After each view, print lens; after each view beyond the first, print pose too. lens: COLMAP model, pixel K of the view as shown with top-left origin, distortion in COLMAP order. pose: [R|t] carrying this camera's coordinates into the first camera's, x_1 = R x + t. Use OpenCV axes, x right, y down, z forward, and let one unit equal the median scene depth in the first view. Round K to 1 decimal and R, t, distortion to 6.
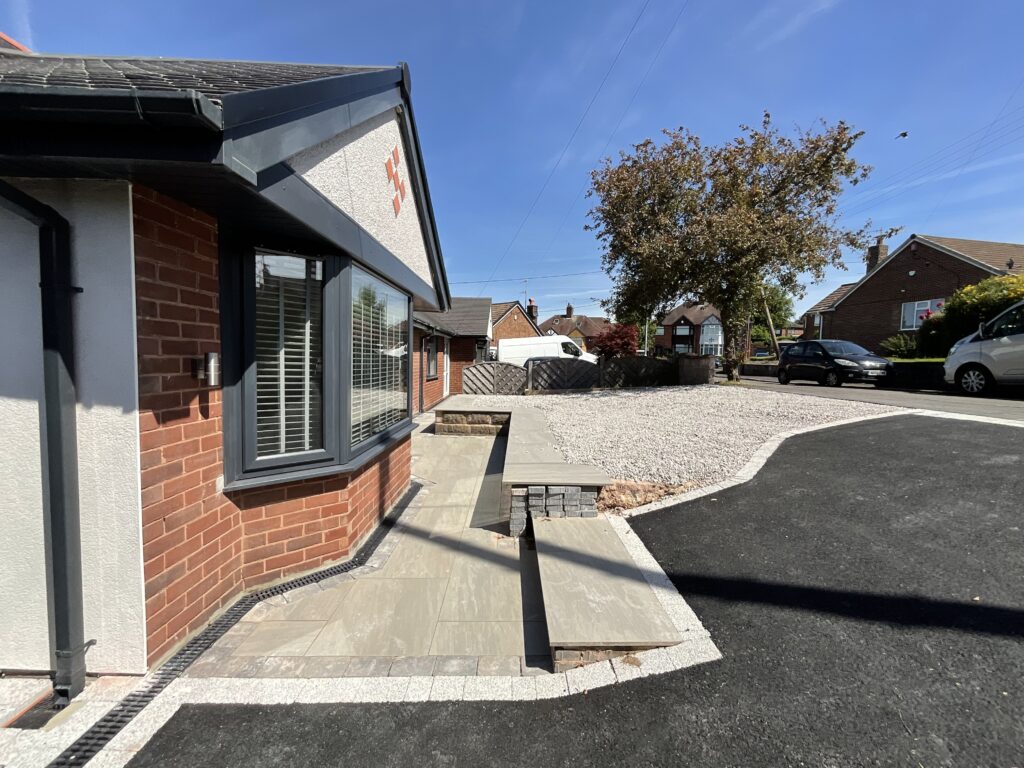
lens RADIAL K [[414.8, 0, 512.2], [0, 414.8, 382.4], [0, 0, 1]] dist [-0.000087, -0.000917]
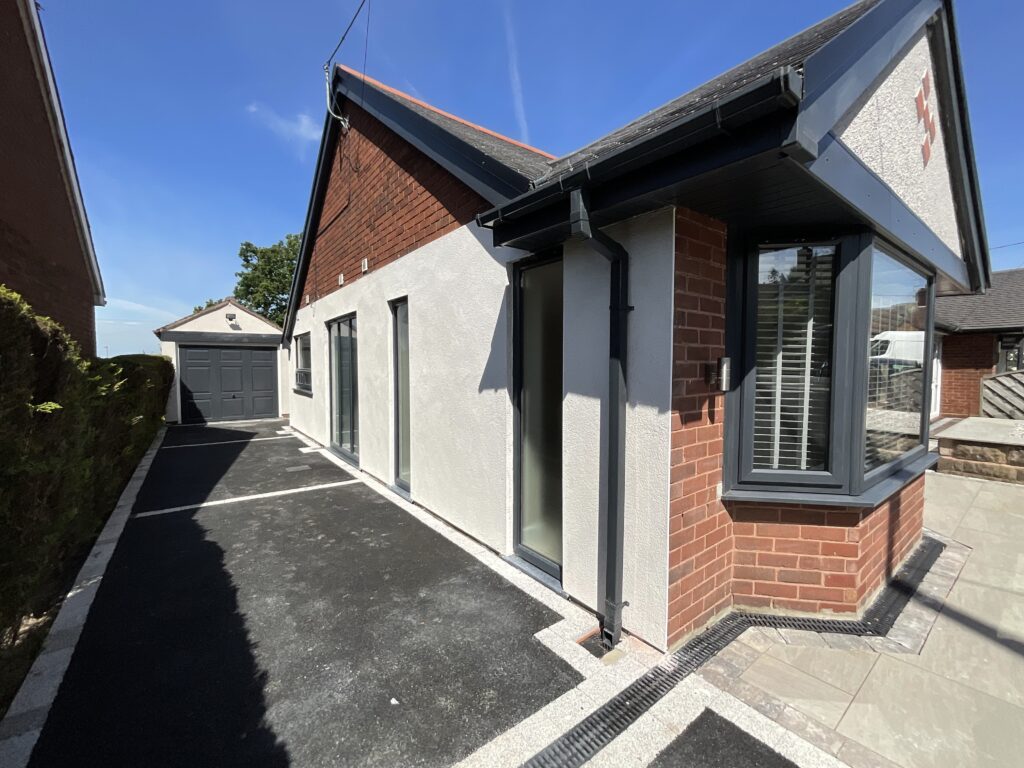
lens RADIAL K [[414.8, 0, 512.2], [0, 414.8, 382.4], [0, 0, 1]] dist [-0.000087, -0.000917]
pose [[0.613287, 0.010712, -0.789787, -0.210472], [-0.031203, 0.999456, -0.010673, 0.011557], [0.789243, 0.031189, 0.613288, -0.007521]]
